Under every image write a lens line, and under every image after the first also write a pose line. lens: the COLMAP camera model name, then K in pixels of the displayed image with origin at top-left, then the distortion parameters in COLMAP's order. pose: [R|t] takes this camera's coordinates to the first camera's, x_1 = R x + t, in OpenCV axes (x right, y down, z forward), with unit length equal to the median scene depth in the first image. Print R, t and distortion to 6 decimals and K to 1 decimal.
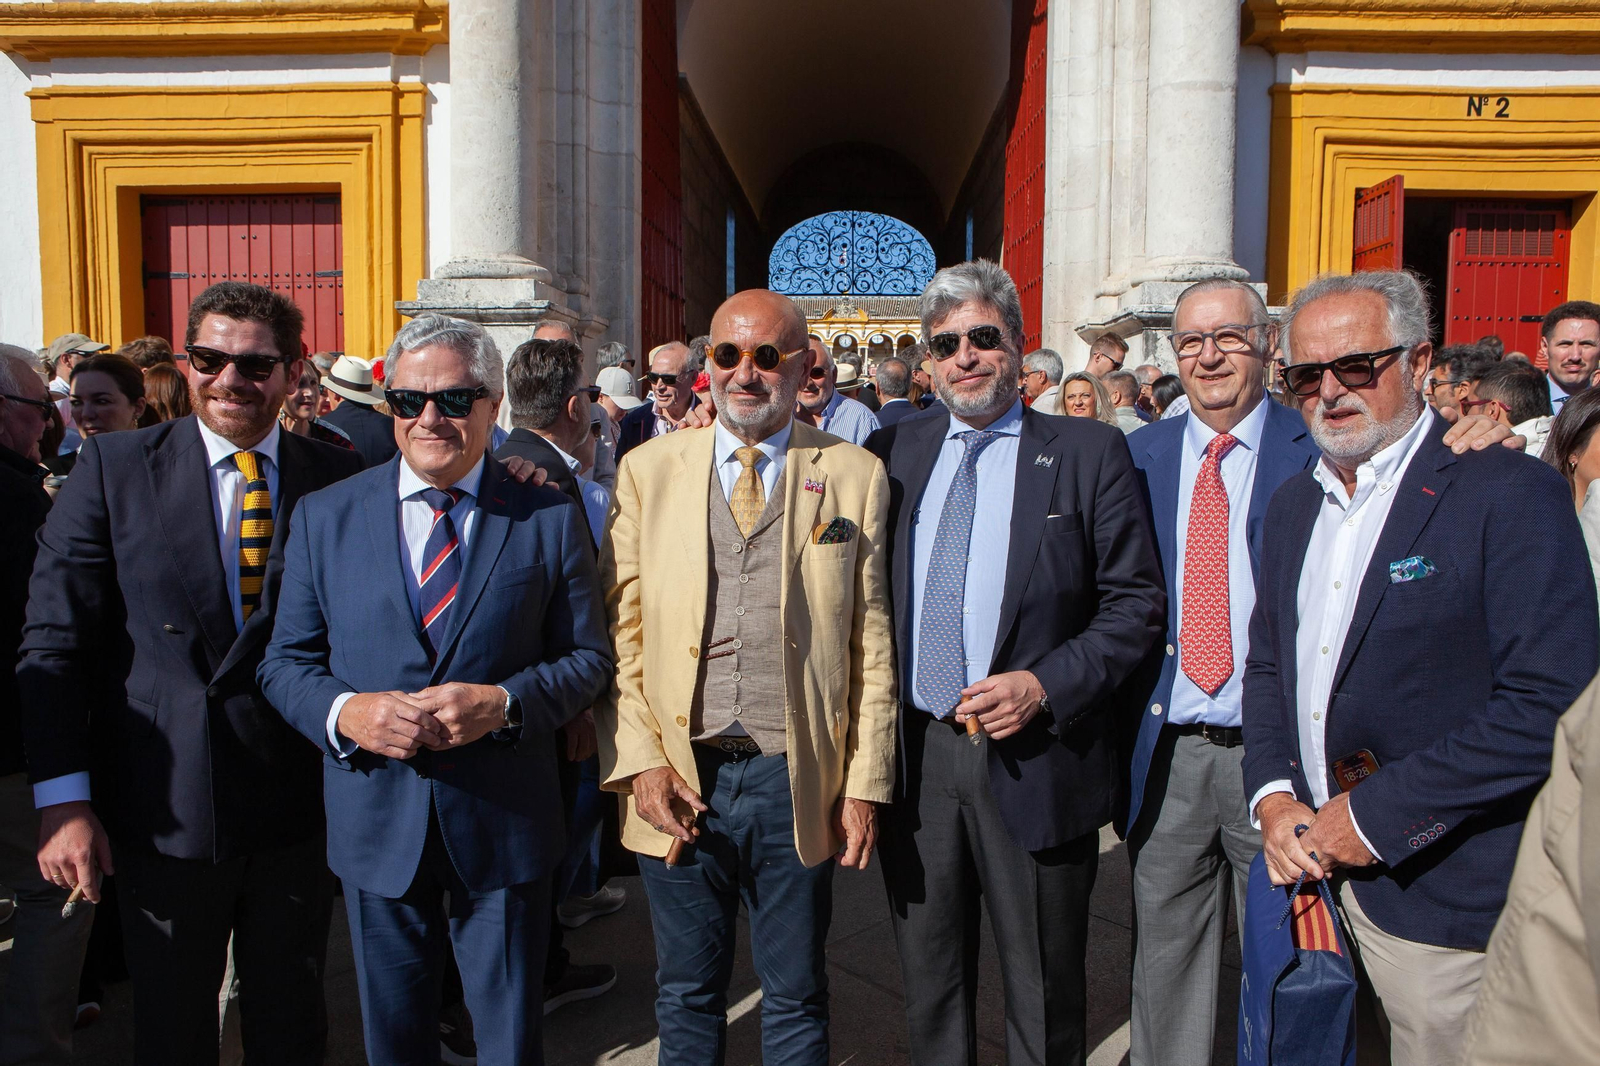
lens RADIAL K [[1222.5, 0, 799.1], [0, 1222.5, 535.8], [0, 0, 1]] dist [-0.053240, -0.002151]
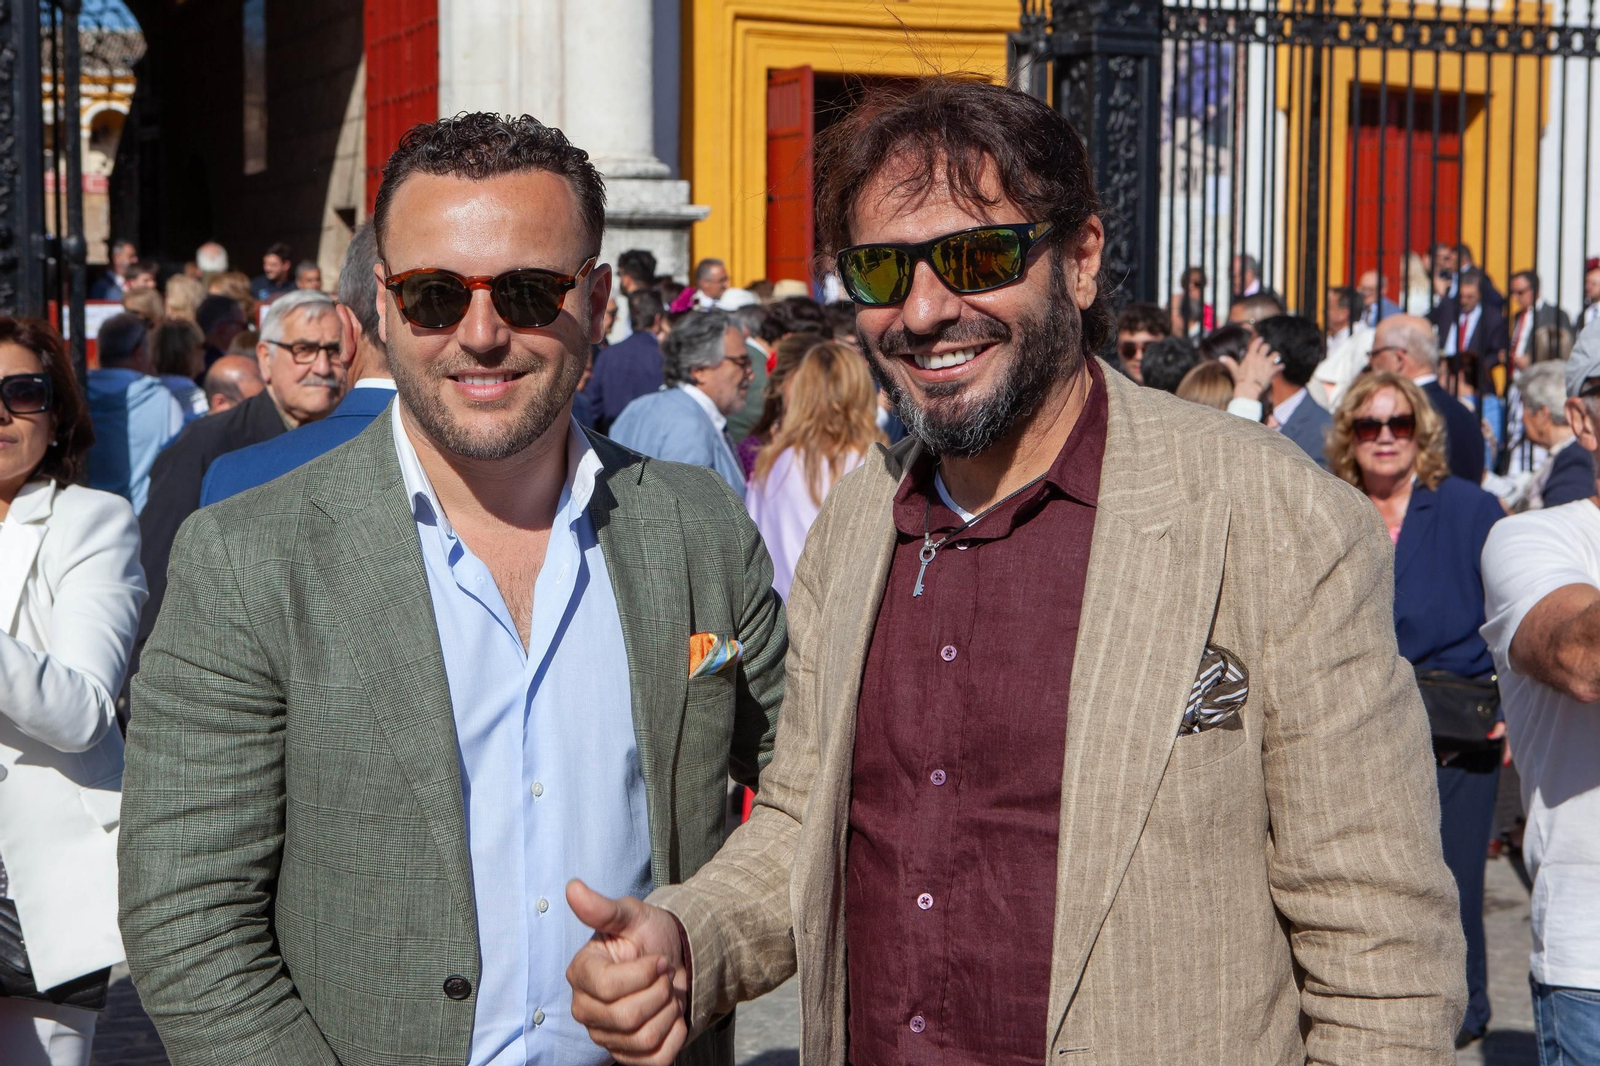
lens RADIAL K [[2409.5, 0, 799.5], [0, 2409.5, 533.0], [0, 0, 1]] dist [-0.015687, 0.000000]
pose [[0.905533, -0.043670, 0.422023, -0.317238], [0.039989, 0.999046, 0.017576, 0.041219], [-0.422388, 0.000961, 0.906415, -0.699520]]
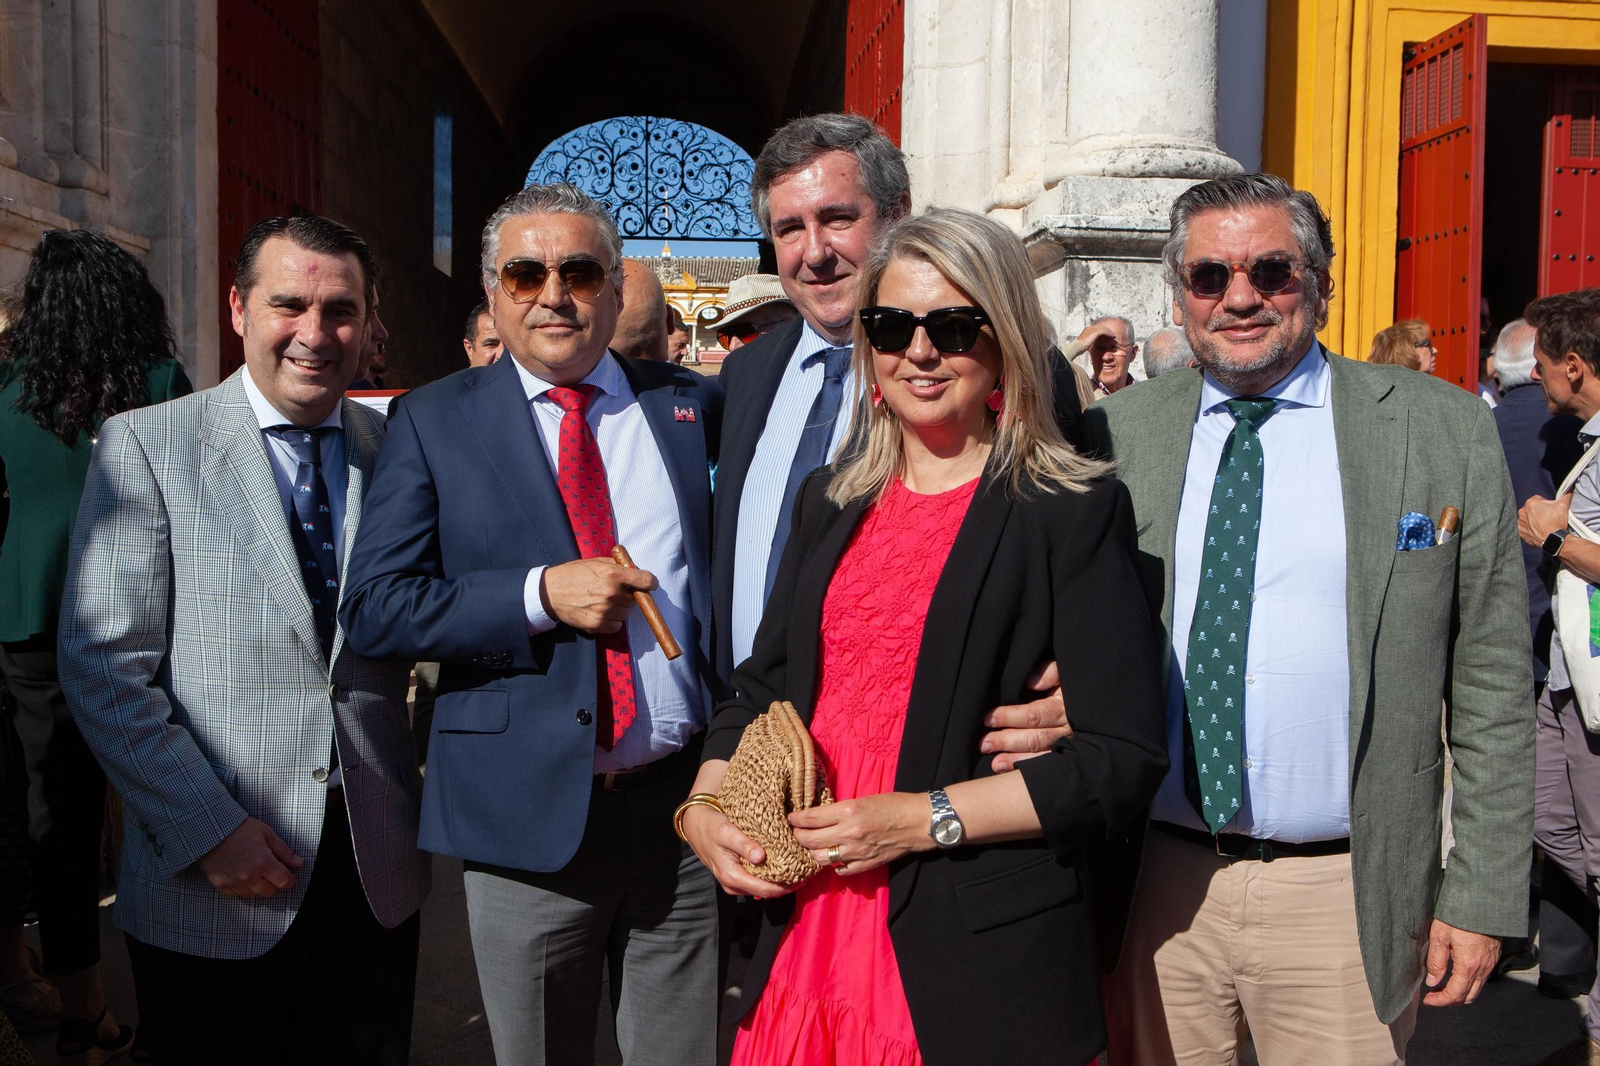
lens RADIAL K [[1652.3, 0, 800.9], [0, 1652.3, 529.6], [0, 0, 1]] dist [0.017686, 0.000000]
pose [[0.992947, -0.003182, 0.118514, 0.054444], [0.006705, 0.999547, -0.029341, -0.016741], [-0.118367, 0.029928, 0.992519, 0.200621]]
